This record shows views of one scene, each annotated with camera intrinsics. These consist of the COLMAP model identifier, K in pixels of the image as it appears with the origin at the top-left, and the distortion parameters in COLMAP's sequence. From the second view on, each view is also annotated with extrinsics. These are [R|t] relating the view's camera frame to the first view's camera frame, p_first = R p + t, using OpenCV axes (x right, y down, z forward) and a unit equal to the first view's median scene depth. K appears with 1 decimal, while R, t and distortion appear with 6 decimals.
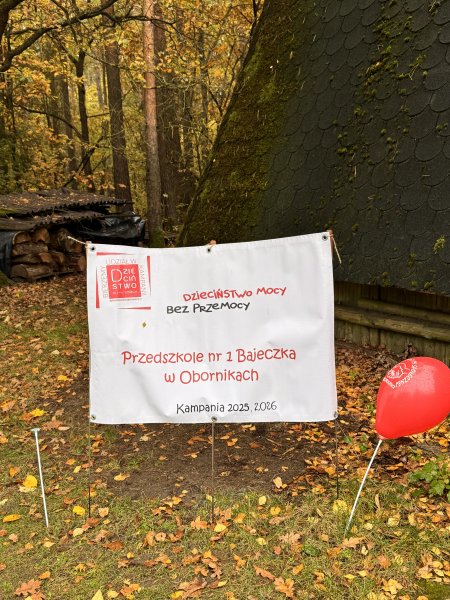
lens RADIAL K [[716.0, 0, 225.0], [0, 716.0, 300.0], [0, 0, 1]] dist [0.115674, -0.015249]
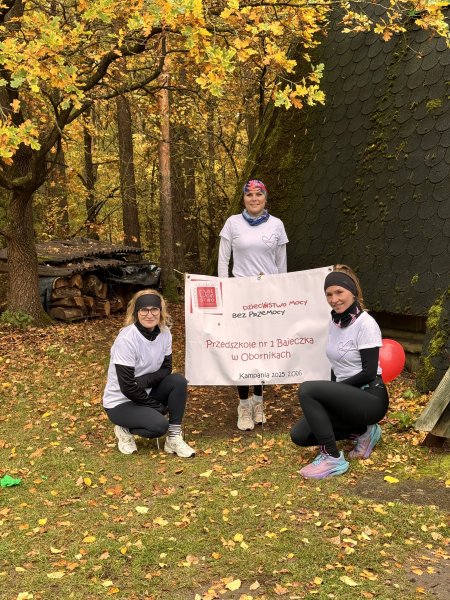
lens RADIAL K [[834.2, 0, 225.0], [0, 834.2, 300.0], [0, 0, 1]] dist [0.115914, 0.020930]
pose [[0.999998, 0.001566, -0.001059, -0.056141], [-0.001643, 0.996963, -0.077864, 0.072645], [0.000934, 0.077865, 0.996963, -0.502229]]
